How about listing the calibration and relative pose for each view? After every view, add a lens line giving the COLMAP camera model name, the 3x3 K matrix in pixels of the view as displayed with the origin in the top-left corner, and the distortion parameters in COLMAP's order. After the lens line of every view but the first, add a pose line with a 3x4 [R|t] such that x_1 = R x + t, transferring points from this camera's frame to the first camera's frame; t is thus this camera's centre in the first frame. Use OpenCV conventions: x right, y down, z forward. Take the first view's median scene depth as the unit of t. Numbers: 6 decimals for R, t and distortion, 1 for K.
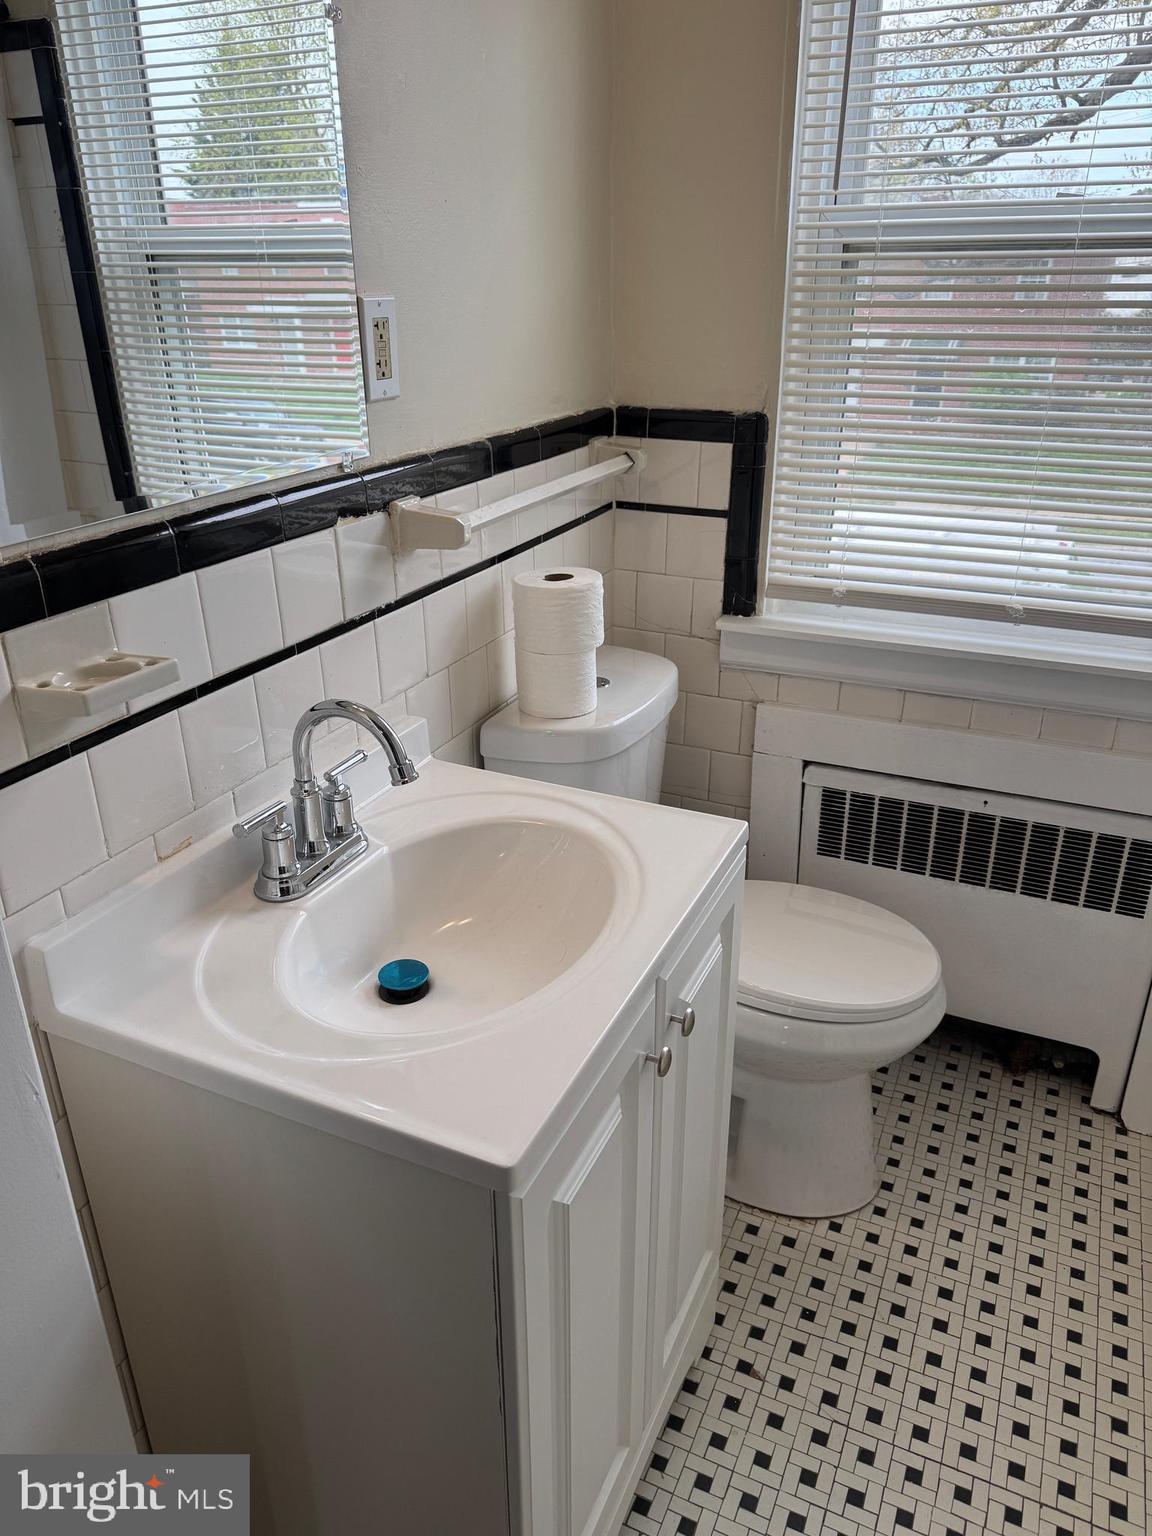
lens RADIAL K [[1075.4, 0, 582.1], [0, 1075.4, 779.8], [0, 0, 1]] dist [0.152563, -0.257477]
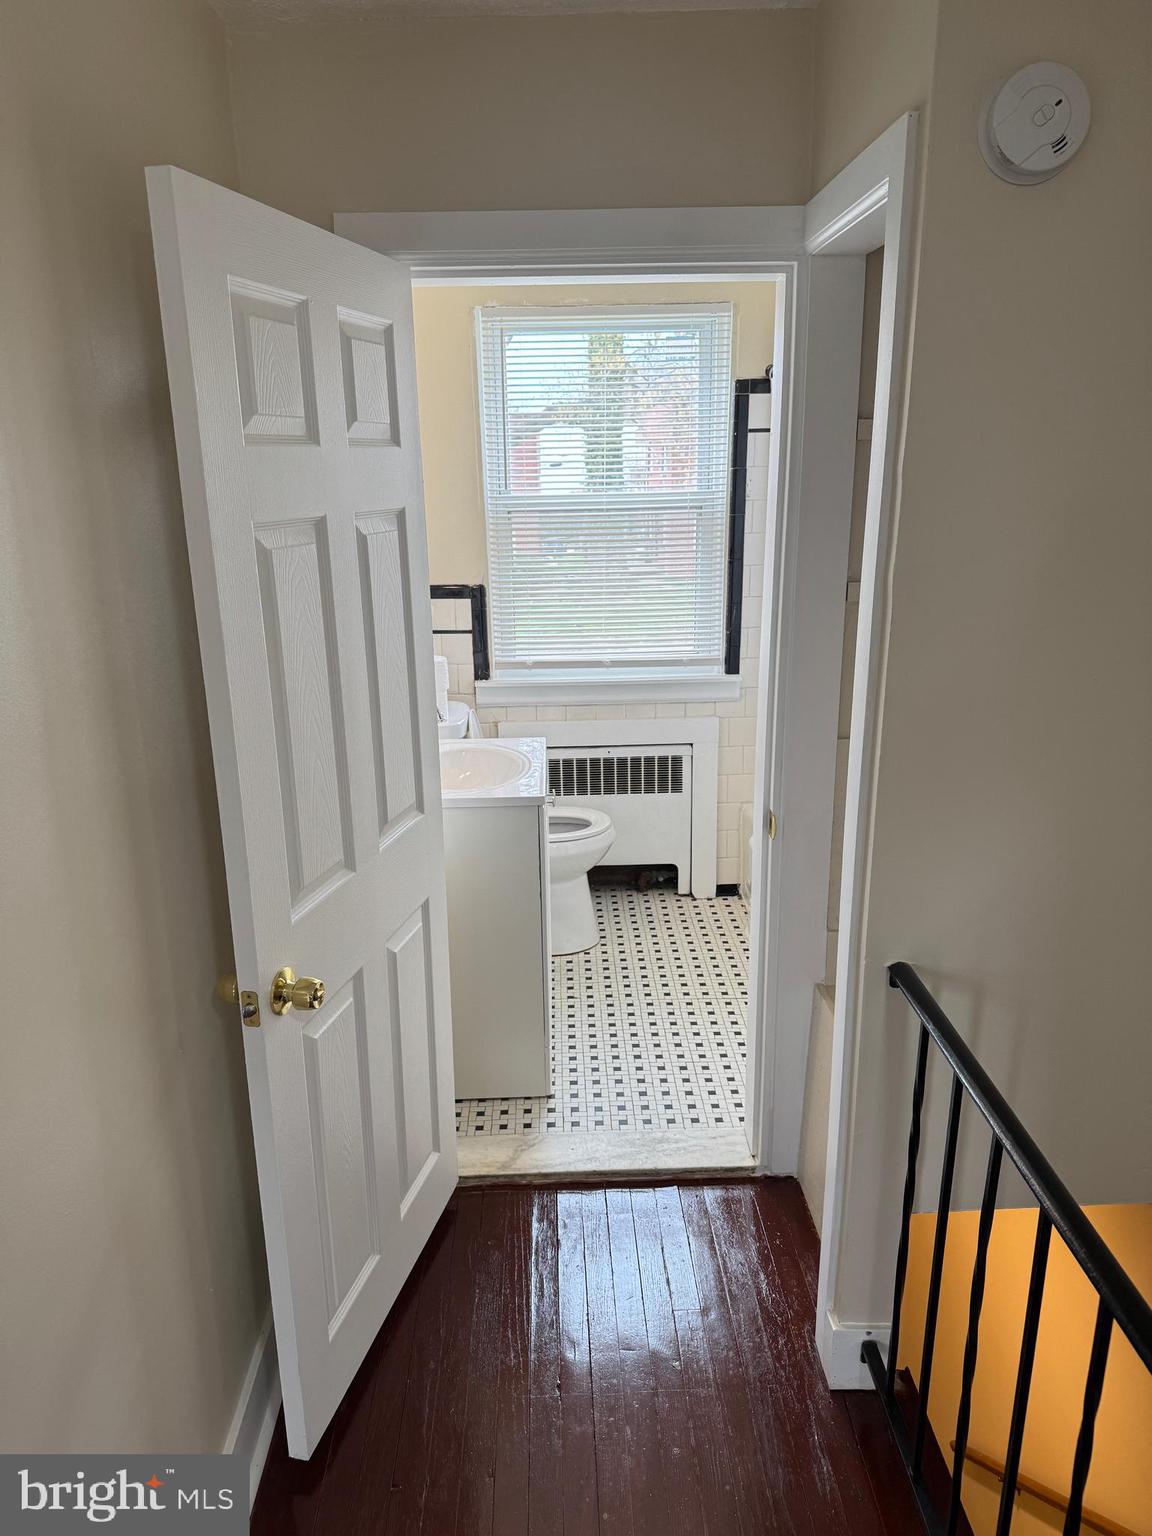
lens RADIAL K [[1081.2, 0, 569.1], [0, 1081.2, 768.7], [0, 0, 1]] dist [0.050039, -0.060611]
pose [[0.903621, -0.138404, 0.405356, -0.688222], [0.195751, 0.975187, -0.103403, 0.313124], [-0.380986, 0.172786, 0.908292, -1.082996]]
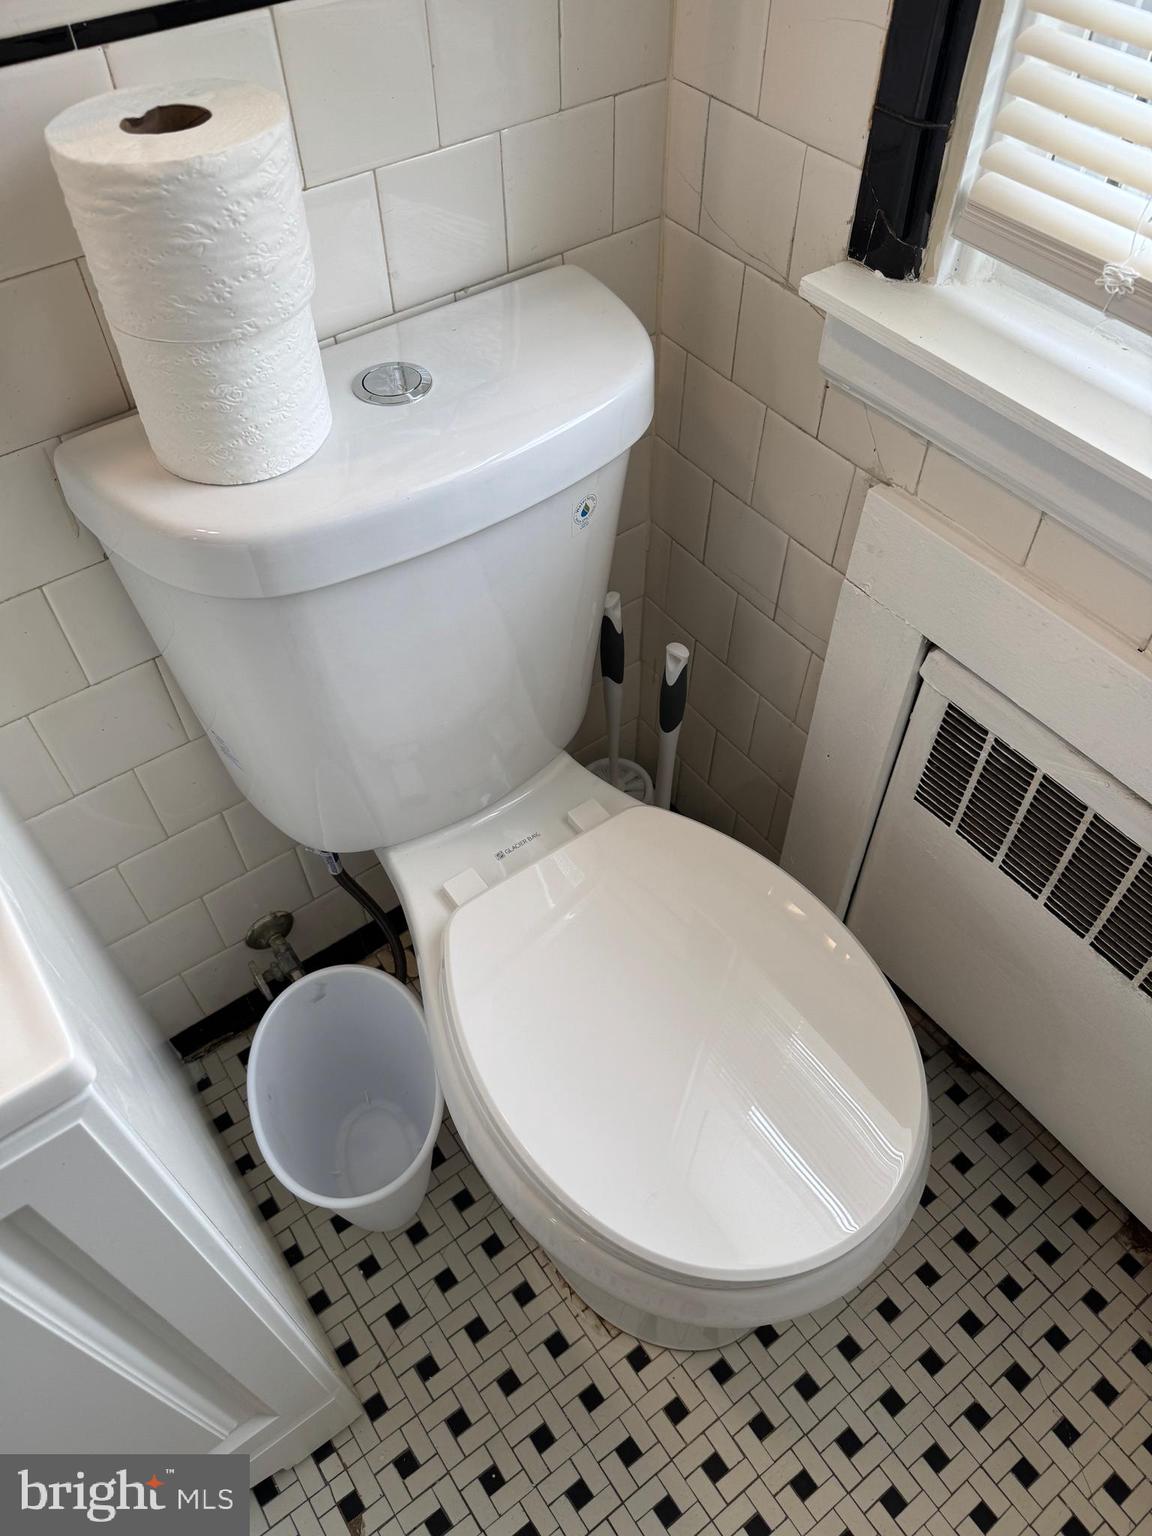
lens RADIAL K [[1096.1, 0, 576.0], [0, 1096.1, 768.0], [0, 0, 1]] dist [0.001270, 0.000395]
pose [[0.869687, 0.381278, -0.313483, 0.314619], [-0.204054, 0.855994, 0.475012, -0.209162], [0.449451, -0.349144, 0.822248, 0.684921]]
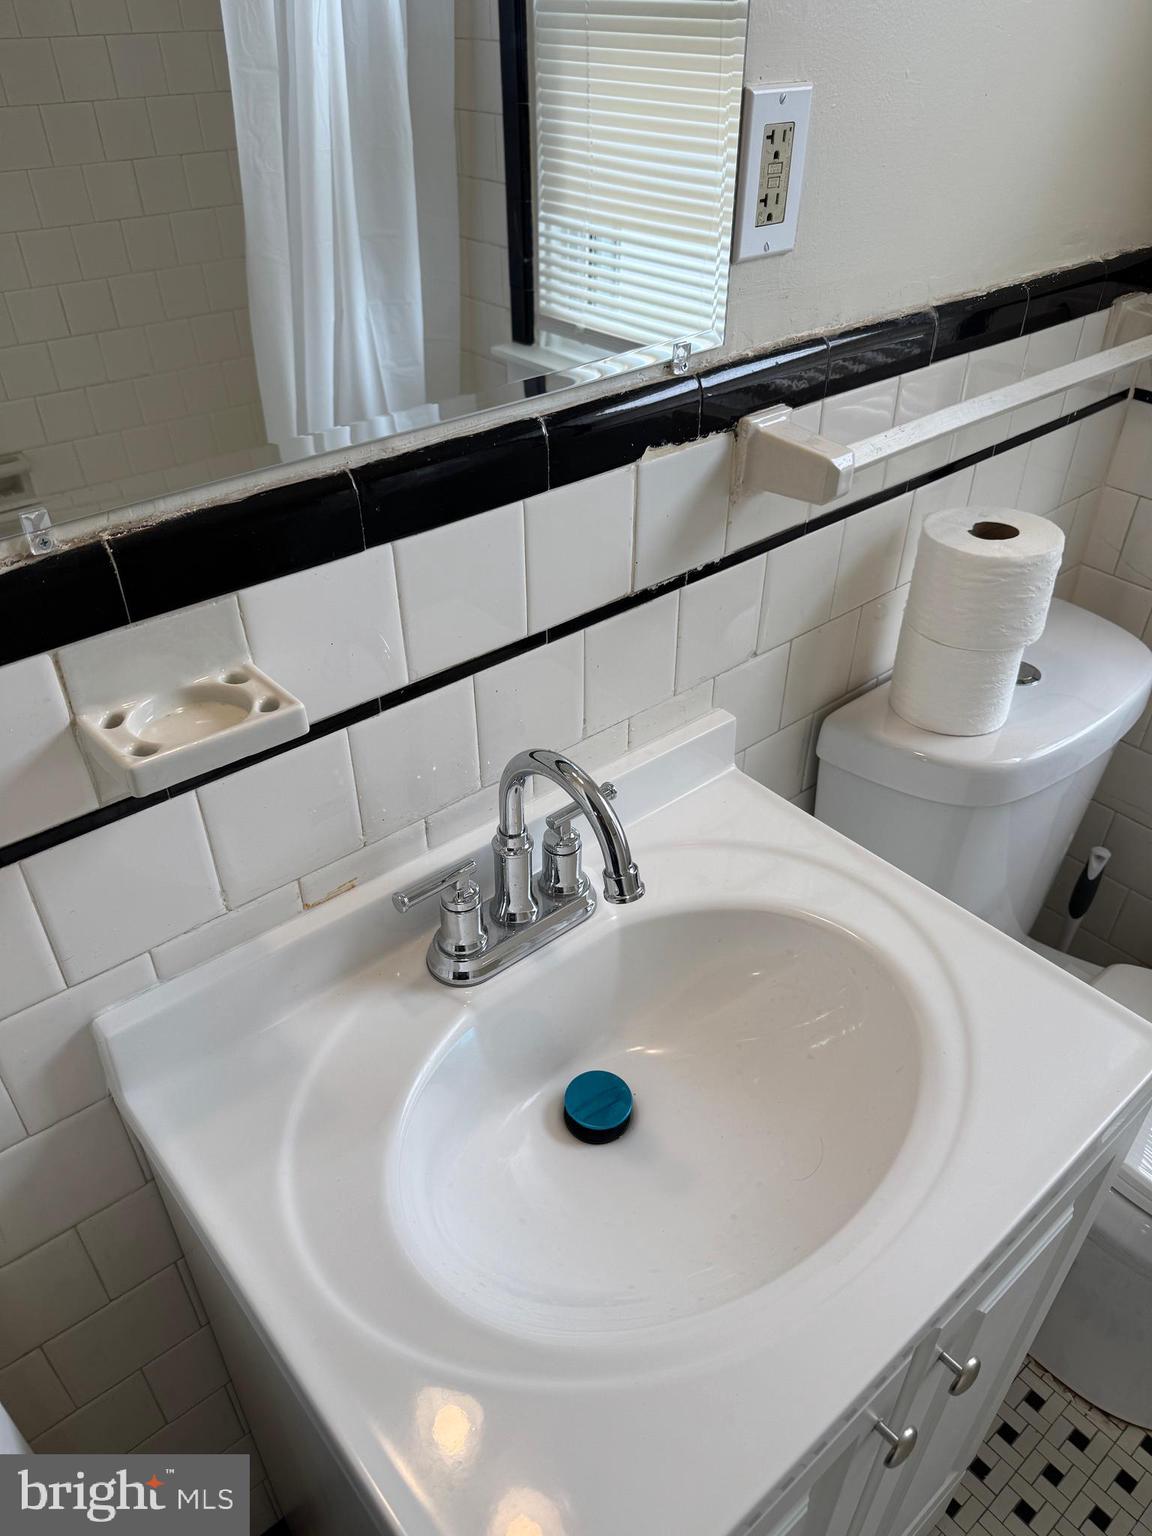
lens RADIAL K [[1081.2, 0, 569.1], [0, 1081.2, 768.7], [0, 0, 1]] dist [0.050039, -0.060611]
pose [[0.902670, 0.257610, -0.344709, 0.010587], [-0.181671, 0.954269, 0.237418, -0.163264], [0.390106, -0.151686, 0.908190, 0.281246]]
